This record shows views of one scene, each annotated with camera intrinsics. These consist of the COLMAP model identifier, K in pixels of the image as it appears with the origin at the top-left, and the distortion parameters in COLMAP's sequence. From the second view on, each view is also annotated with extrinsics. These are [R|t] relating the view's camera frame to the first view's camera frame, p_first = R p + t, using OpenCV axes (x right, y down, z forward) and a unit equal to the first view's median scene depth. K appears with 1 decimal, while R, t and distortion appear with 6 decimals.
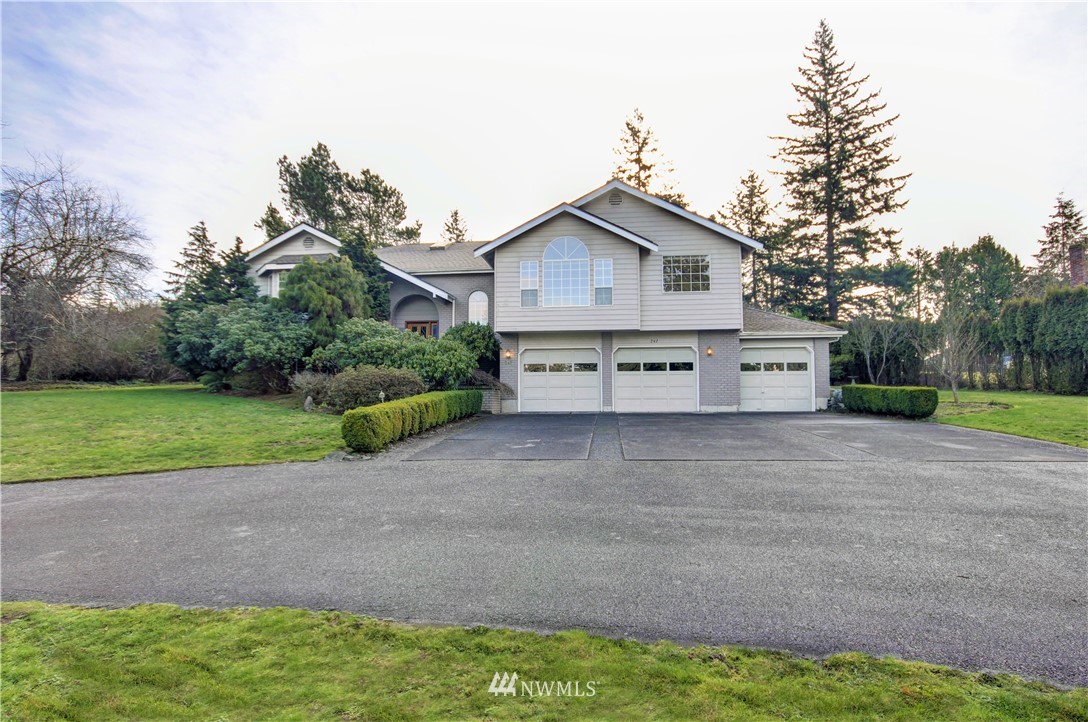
lens RADIAL K [[507.9, 0, 544.5], [0, 507.9, 360.7], [0, 0, 1]] dist [0.001929, -0.002793]
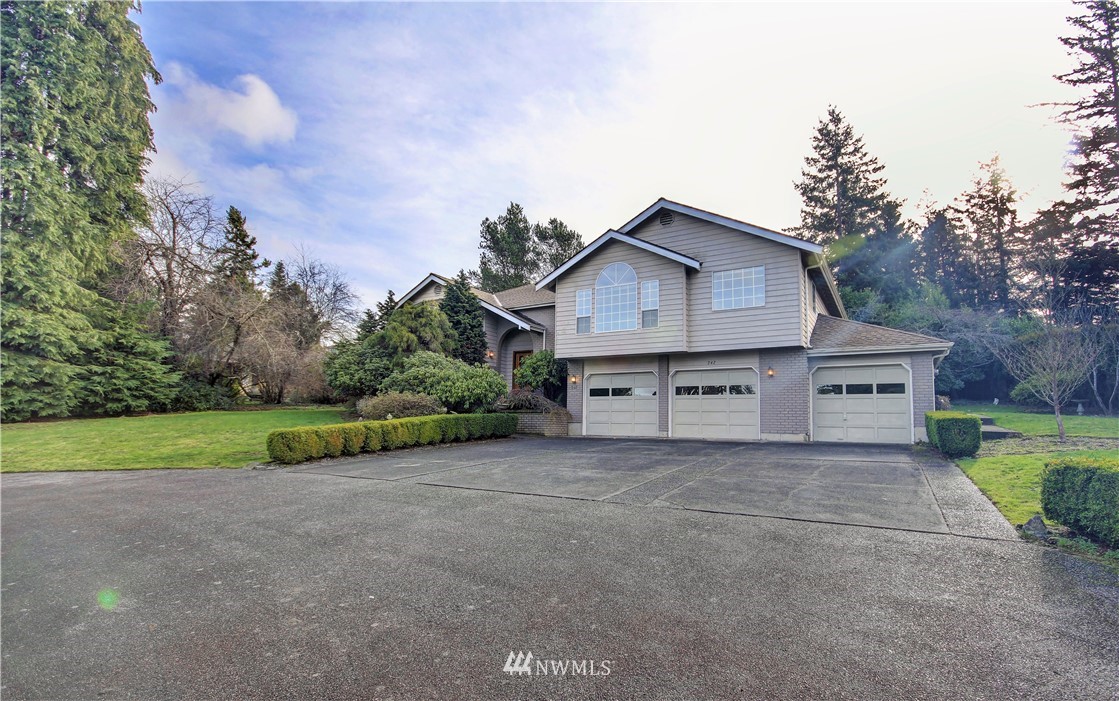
lens RADIAL K [[483.0, 0, 562.0], [0, 483.0, 358.2], [0, 0, 1]] dist [-0.001745, -0.002508]
pose [[0.921034, -0.034162, -0.387982, 0.302401], [0.012819, 0.998265, -0.057467, 0.000618], [0.389272, 0.047955, 0.919874, 0.075554]]
